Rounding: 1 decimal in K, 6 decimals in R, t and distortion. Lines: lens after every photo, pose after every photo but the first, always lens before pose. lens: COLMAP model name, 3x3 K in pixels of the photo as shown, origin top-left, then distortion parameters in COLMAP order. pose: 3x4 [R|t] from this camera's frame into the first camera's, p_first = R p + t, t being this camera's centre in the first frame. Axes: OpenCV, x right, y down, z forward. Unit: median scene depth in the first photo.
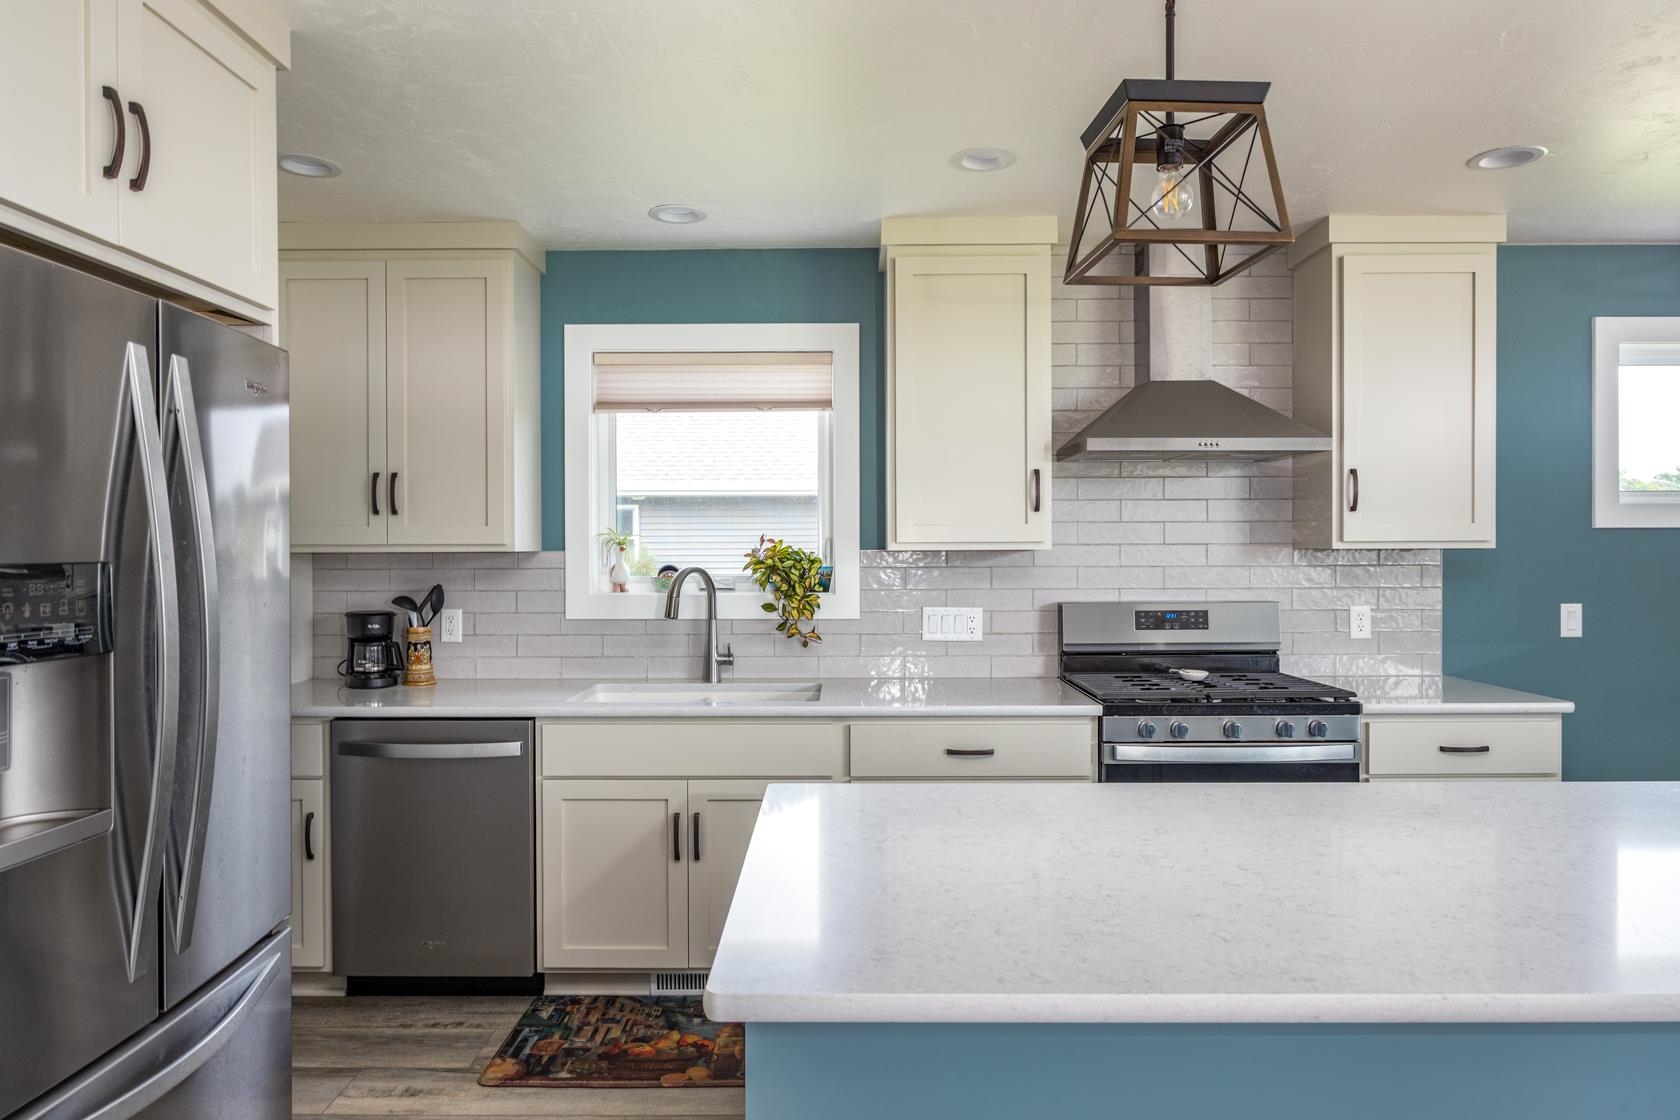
lens RADIAL K [[1014.7, 0, 828.9], [0, 1014.7, 555.2], [0, 0, 1]] dist [-0.005555, -0.000253]
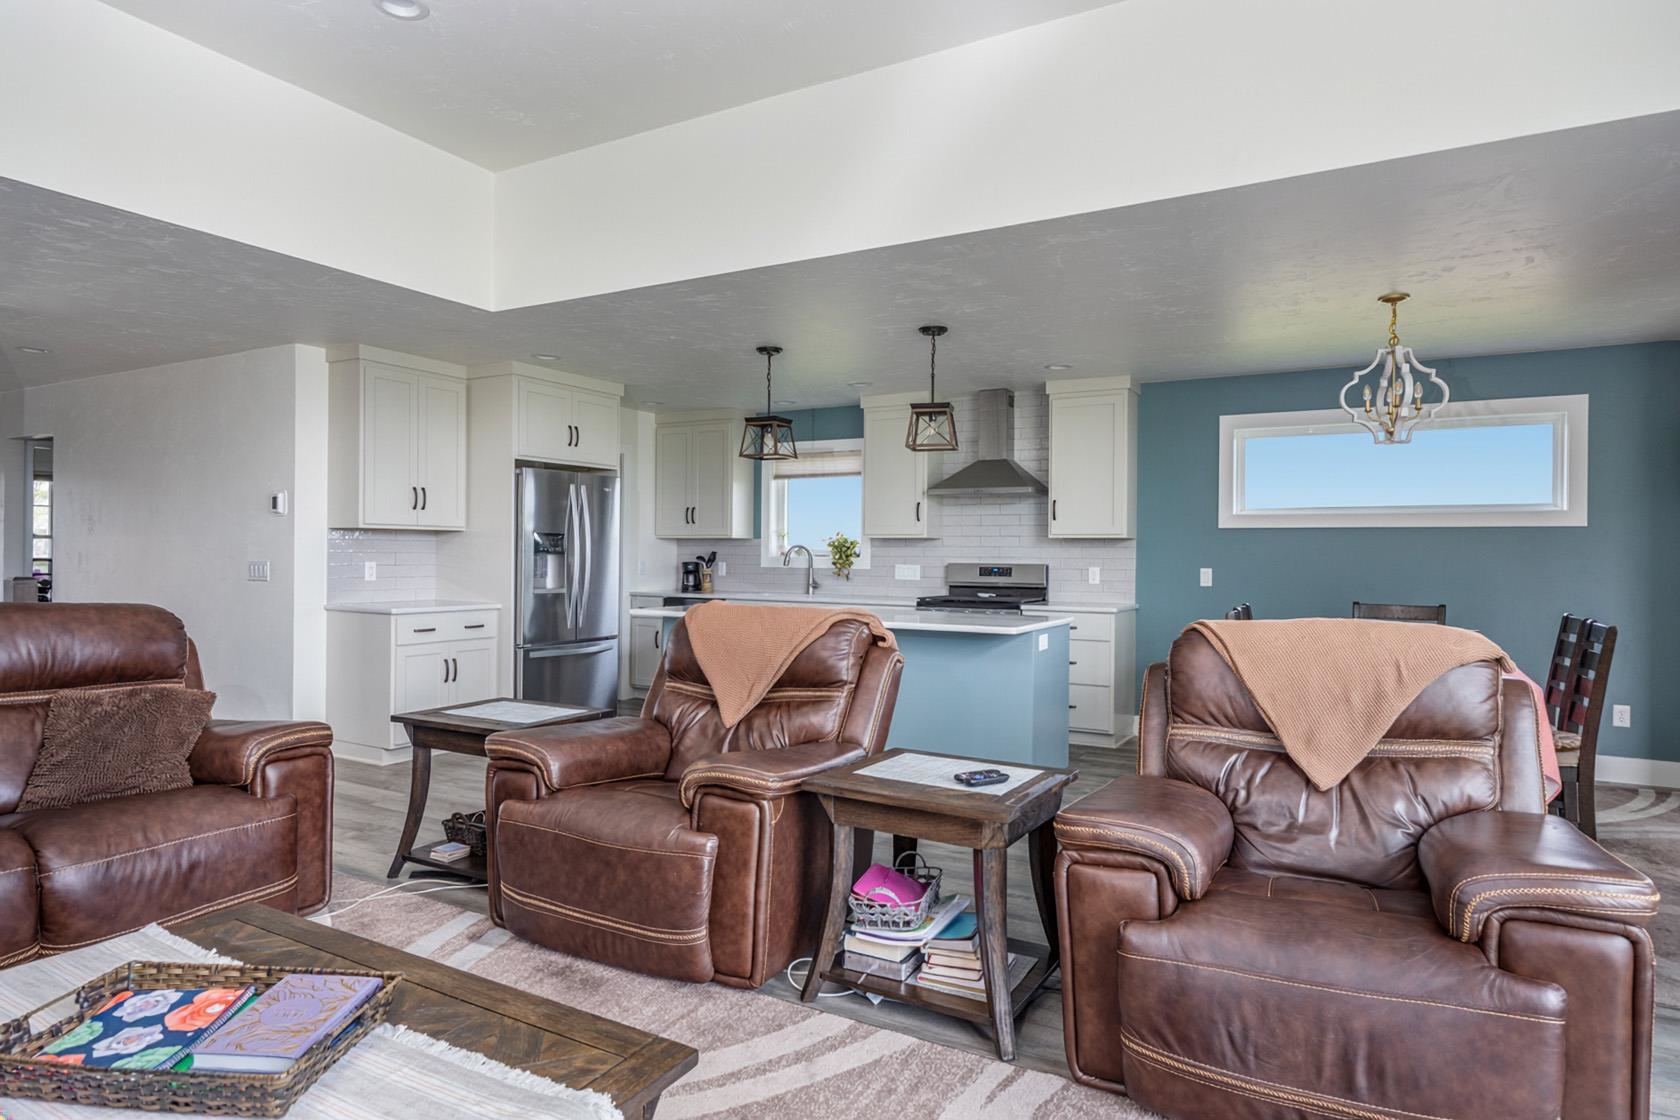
lens RADIAL K [[978.3, 0, 840.0], [0, 978.3, 560.0], [0, 0, 1]] dist [-0.000247, -0.000169]
pose [[0.873261, 0.014056, -0.487049, 1.049638], [-0.013880, 0.999896, 0.003970, 0.035485], [0.487054, 0.003293, 0.873365, -0.943913]]
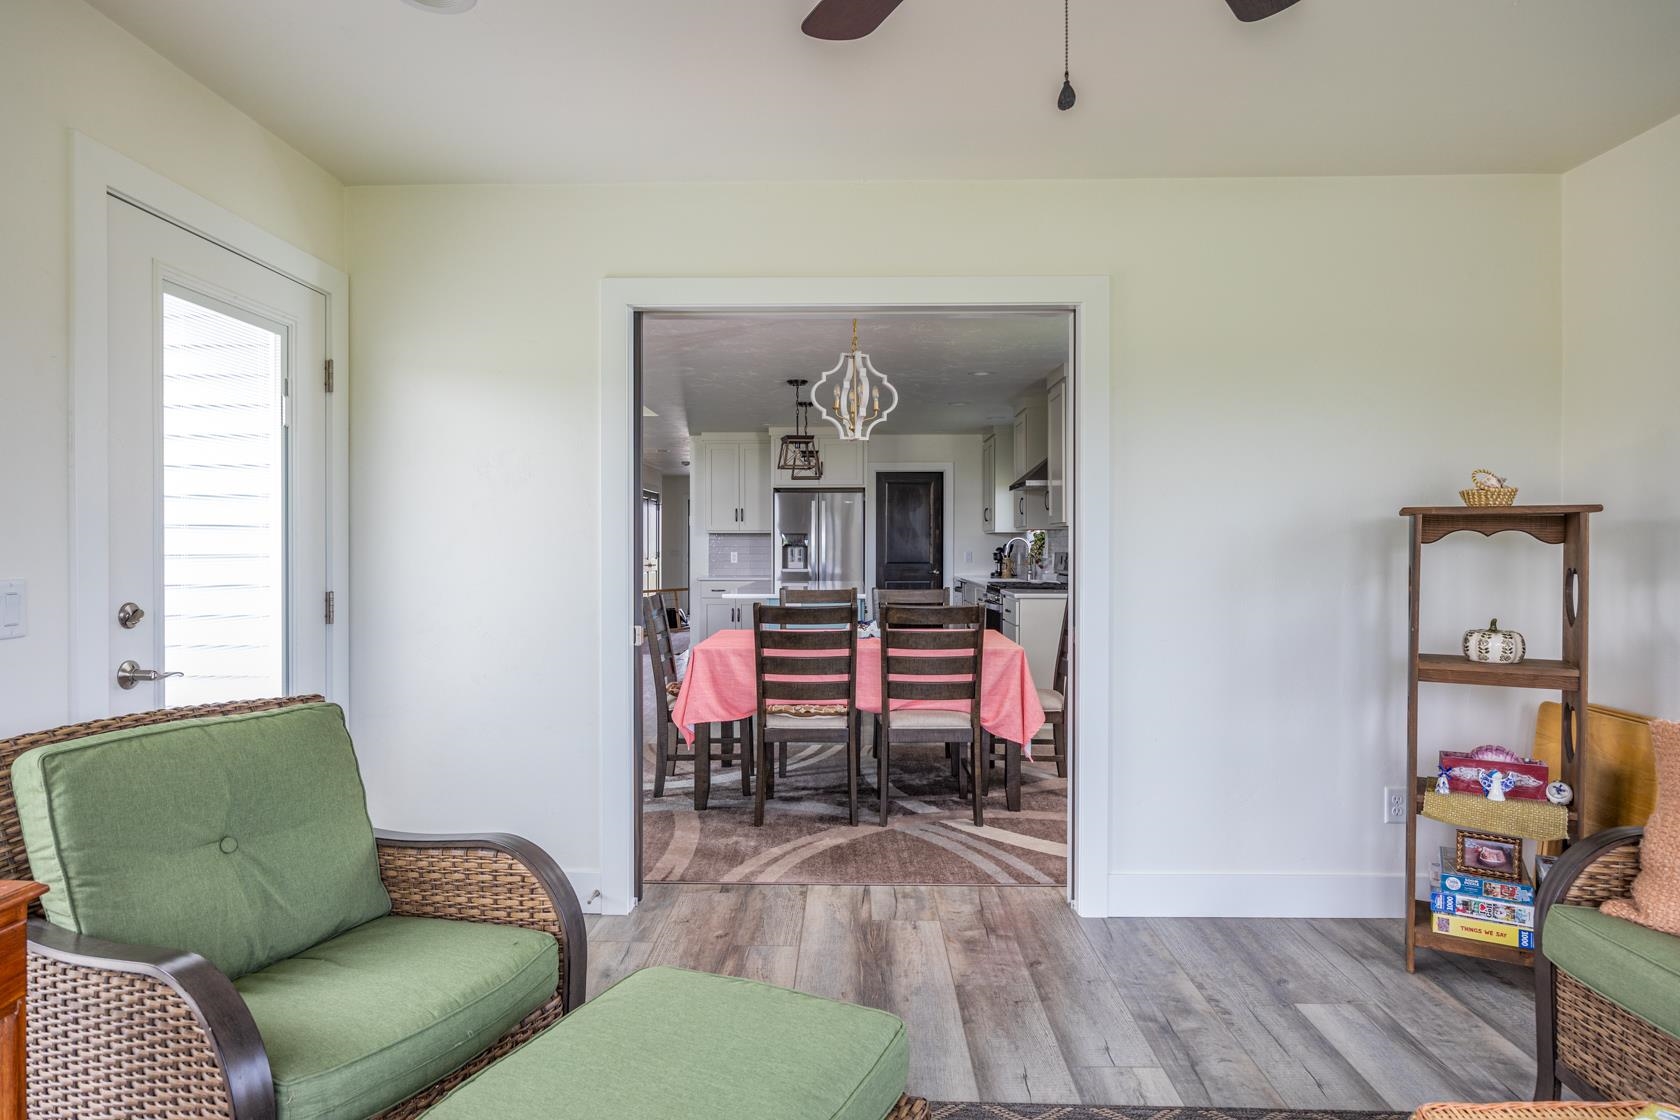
lens RADIAL K [[937.8, 0, 835.3], [0, 937.8, 555.7], [0, 0, 1]] dist [-0.003069, 0.000359]
pose [[-0.014343, 0.011906, -0.999826, 2.396093], [-0.001536, 0.999928, 0.011929, 0.032212], [0.999896, 0.001707, -0.014324, 0.524402]]
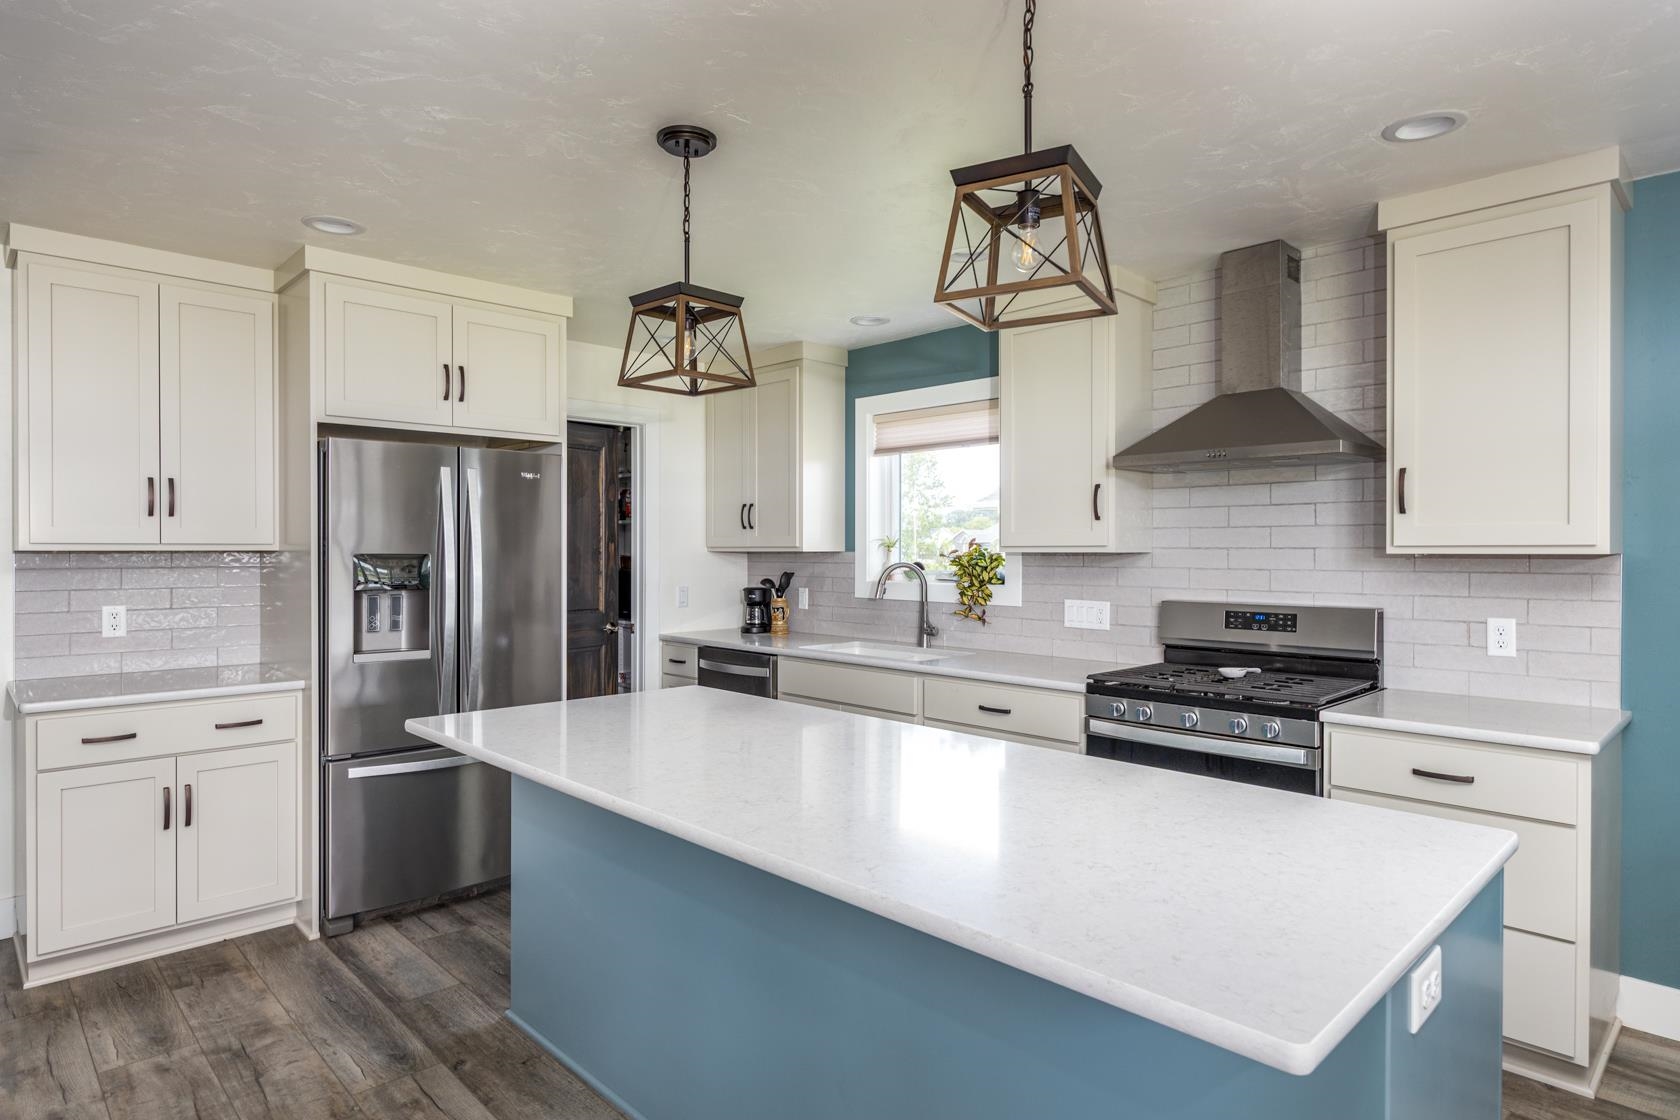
lens RADIAL K [[937.8, 0, 835.3], [0, 937.8, 555.7], [0, 0, 1]] dist [-0.003069, 0.000359]
pose [[0.697707, 0.008656, -0.716331, 0.719577], [-0.007214, 0.999961, 0.005058, -0.004787], [0.716346, 0.001639, 0.697743, 0.021448]]
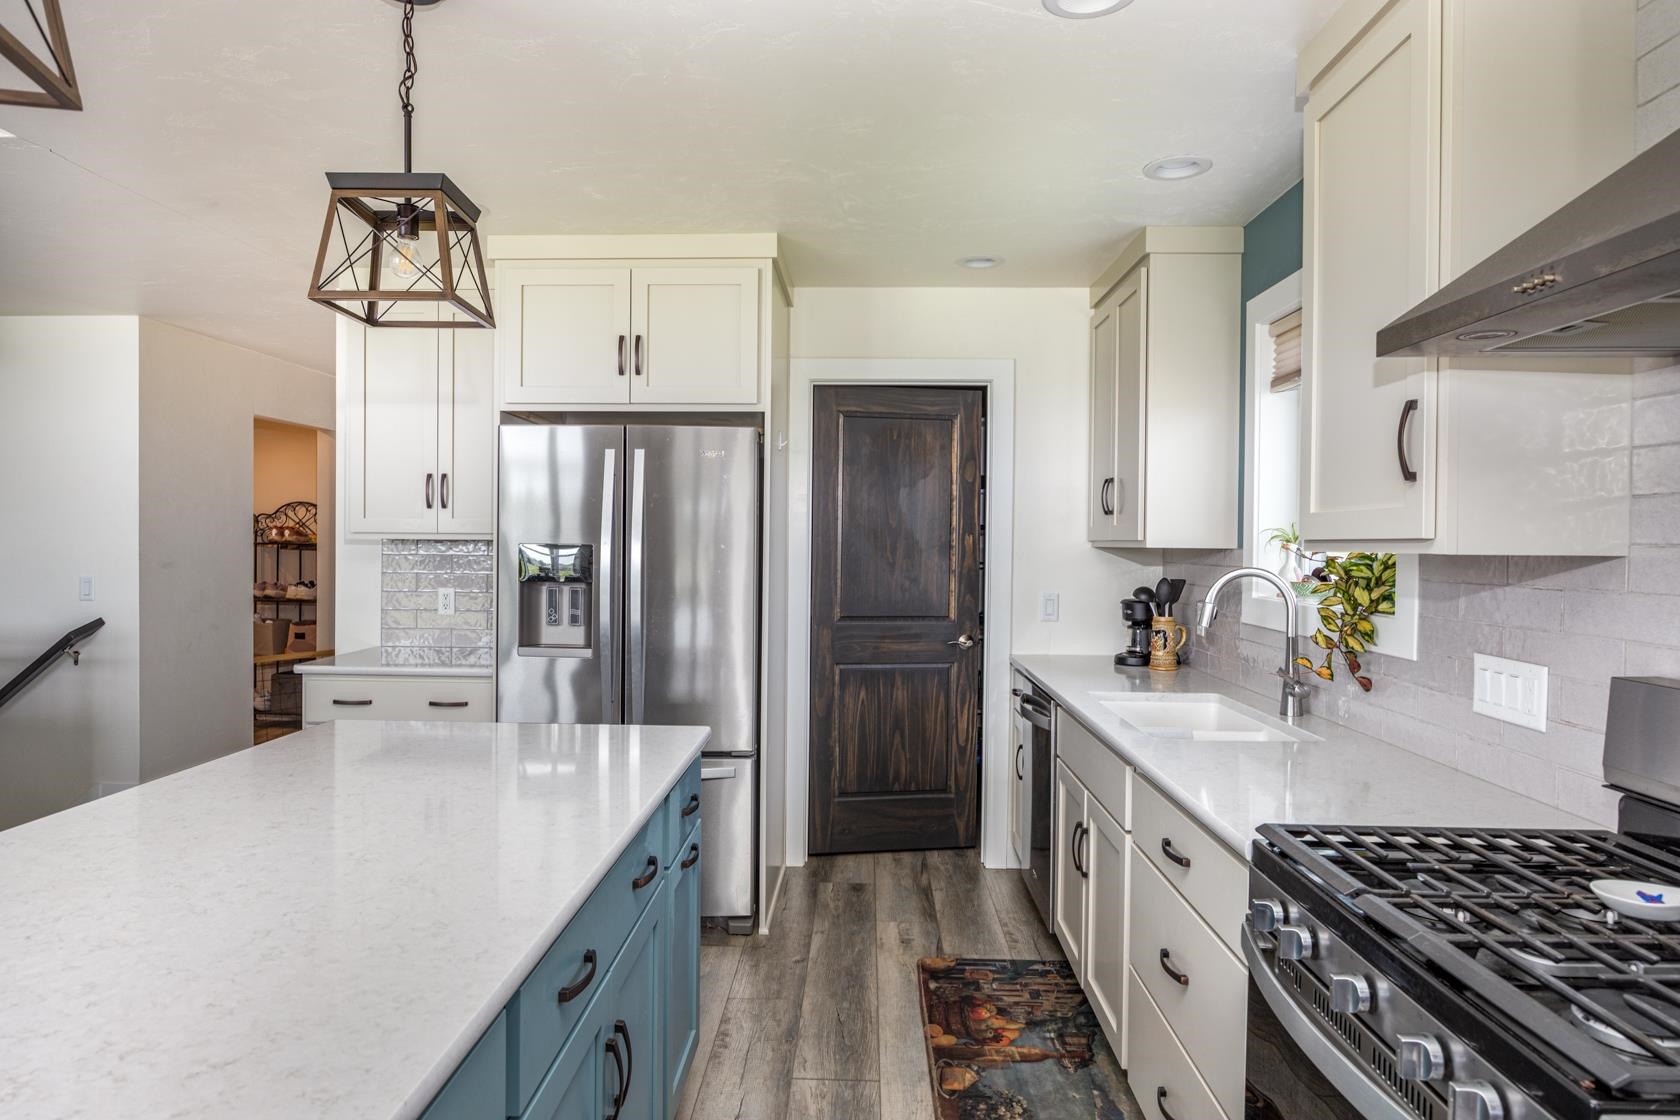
lens RADIAL K [[1014.7, 0, 828.9], [0, 1014.7, 555.2], [0, 0, 1]] dist [-0.005555, -0.000253]
pose [[-0.029805, 0.017668, -0.999400, 0.684363], [-0.012050, 0.999765, 0.018034, -0.010359], [0.999483, 0.012580, -0.029585, 0.668260]]
